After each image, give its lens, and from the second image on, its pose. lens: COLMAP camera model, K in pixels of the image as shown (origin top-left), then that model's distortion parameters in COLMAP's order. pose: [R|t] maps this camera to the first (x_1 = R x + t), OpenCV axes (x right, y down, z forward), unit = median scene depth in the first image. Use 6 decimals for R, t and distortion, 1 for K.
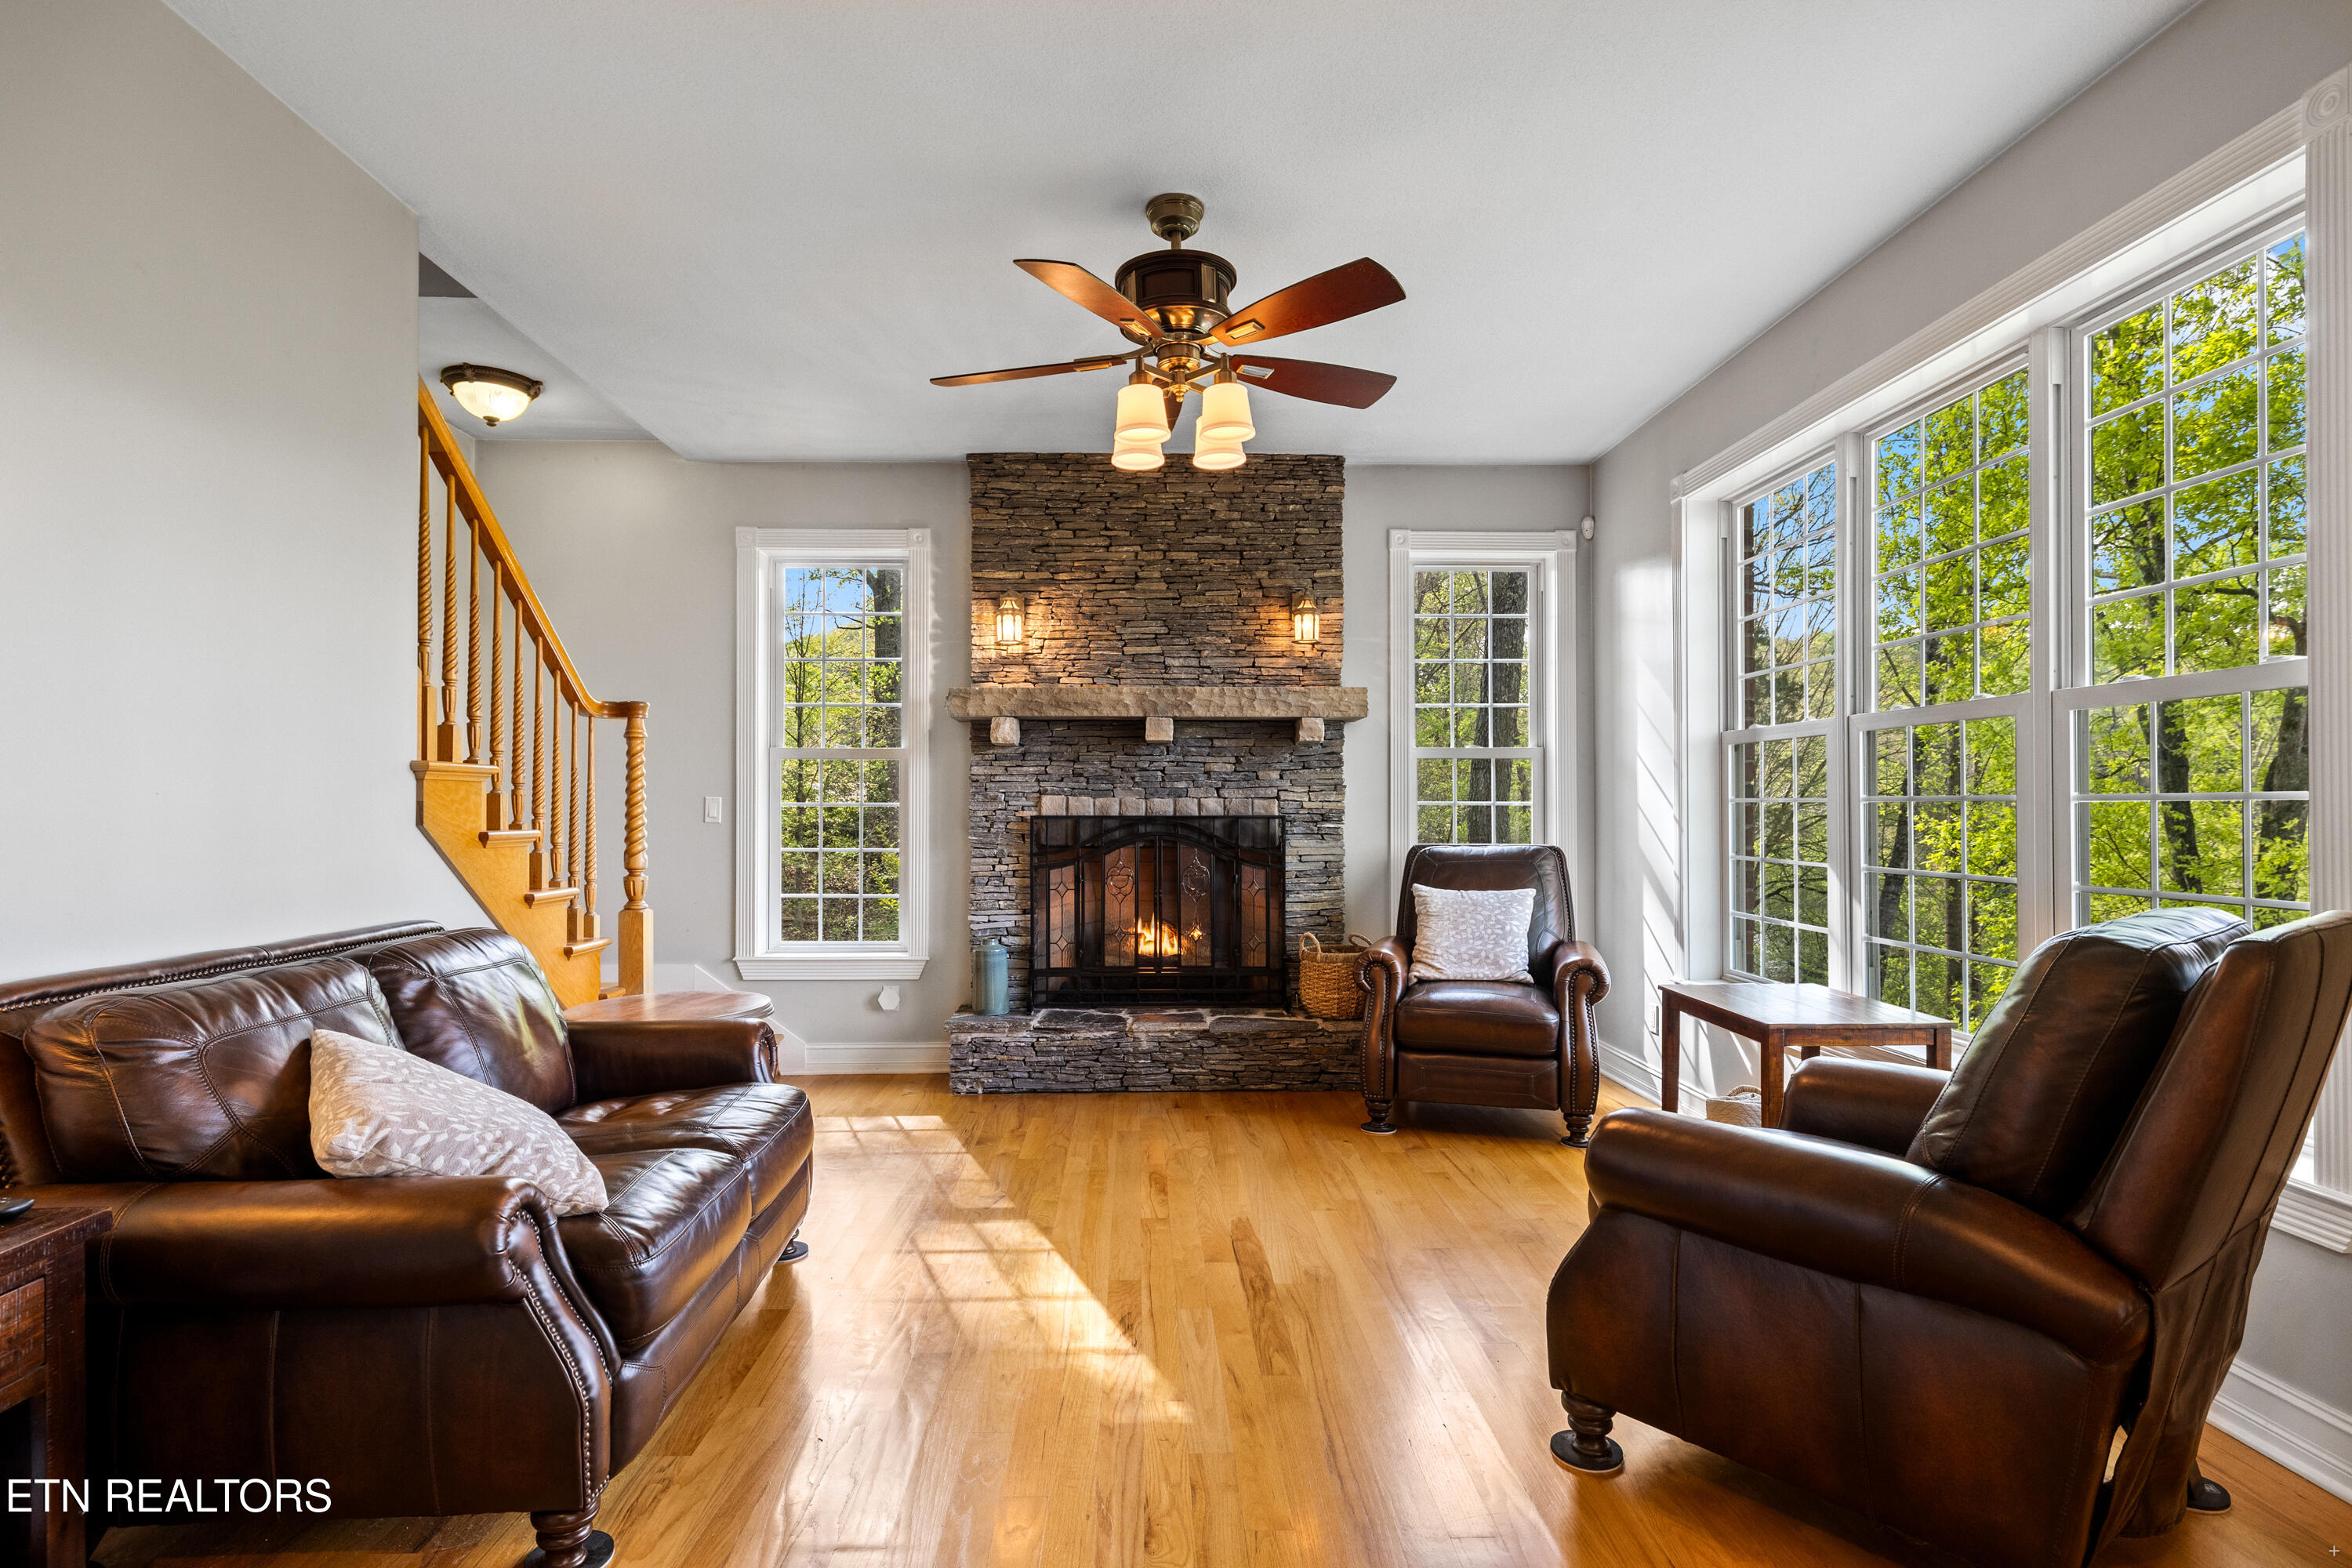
lens RADIAL K [[1176.1, 0, 1171.8], [0, 1176.1, 804.3], [0, 0, 1]] dist [0.000701, 0.000110]
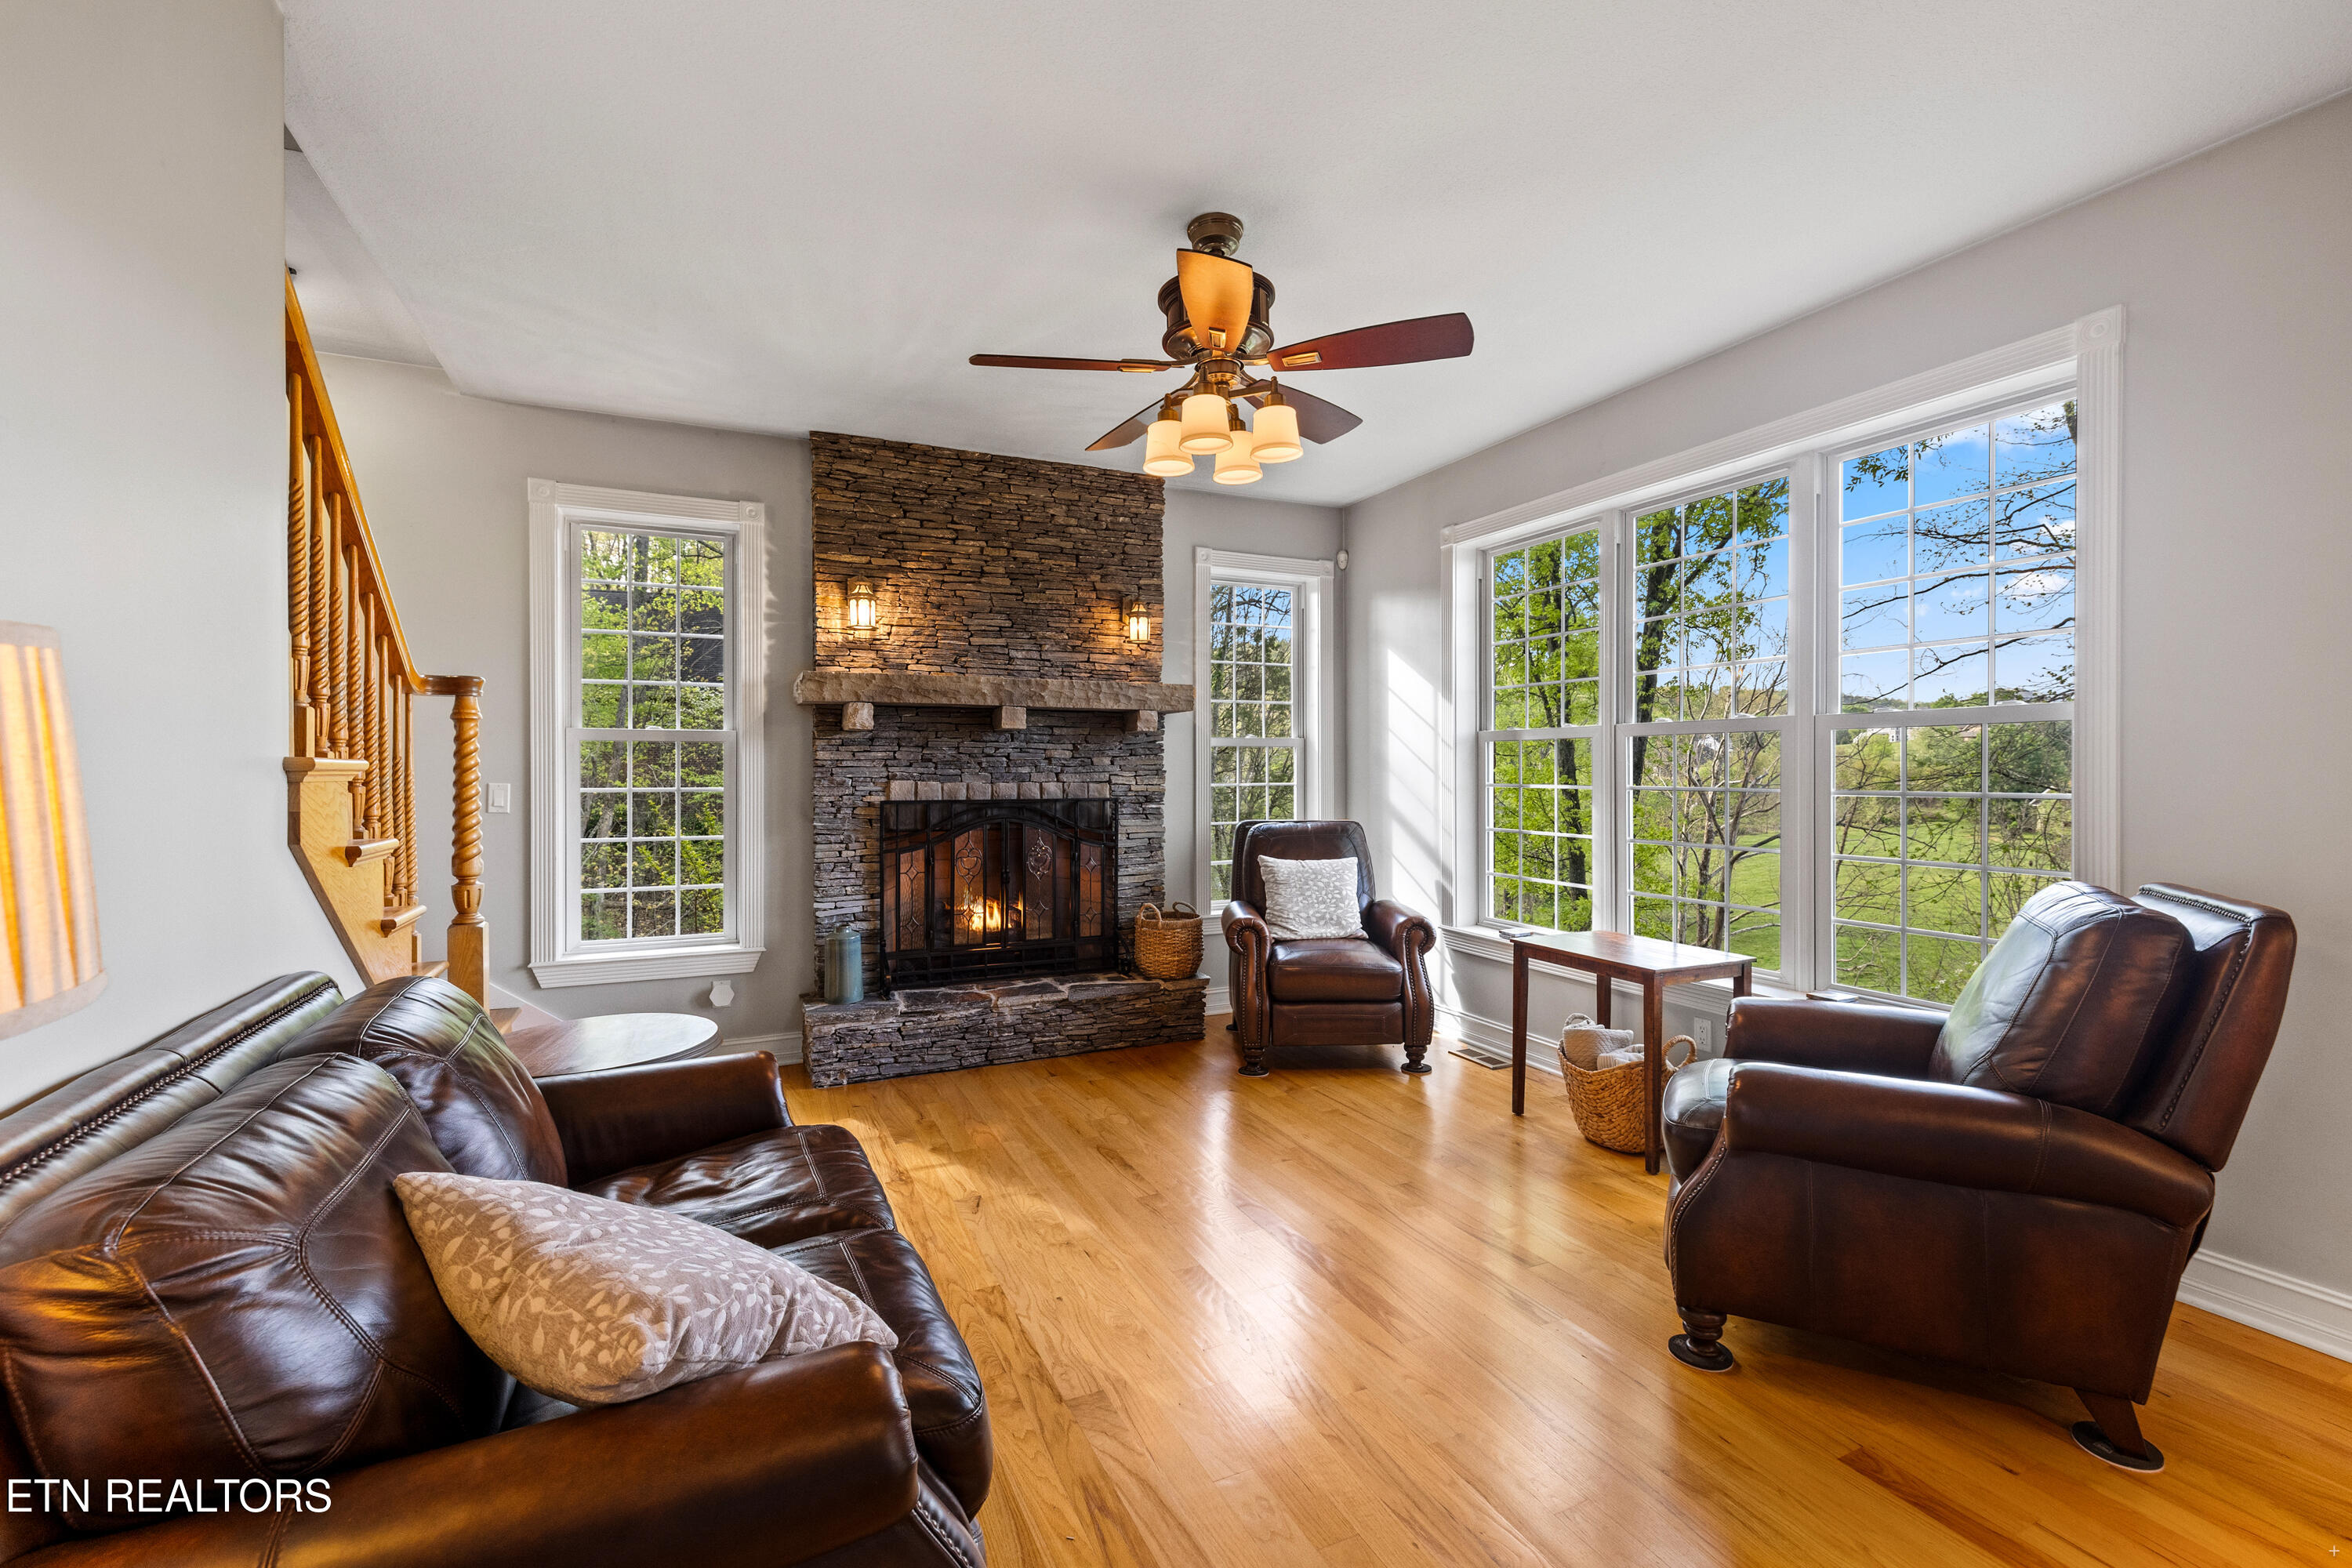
lens RADIAL K [[990.3, 0, 1176.3], [0, 990.3, 777.1], [0, 0, 1]] dist [0.000611, 0.000183]
pose [[0.918236, -0.003314, 0.396020, -0.222030], [-0.000039, 0.999964, 0.008458, -0.017625], [-0.396034, -0.007782, 0.918203, 0.122073]]
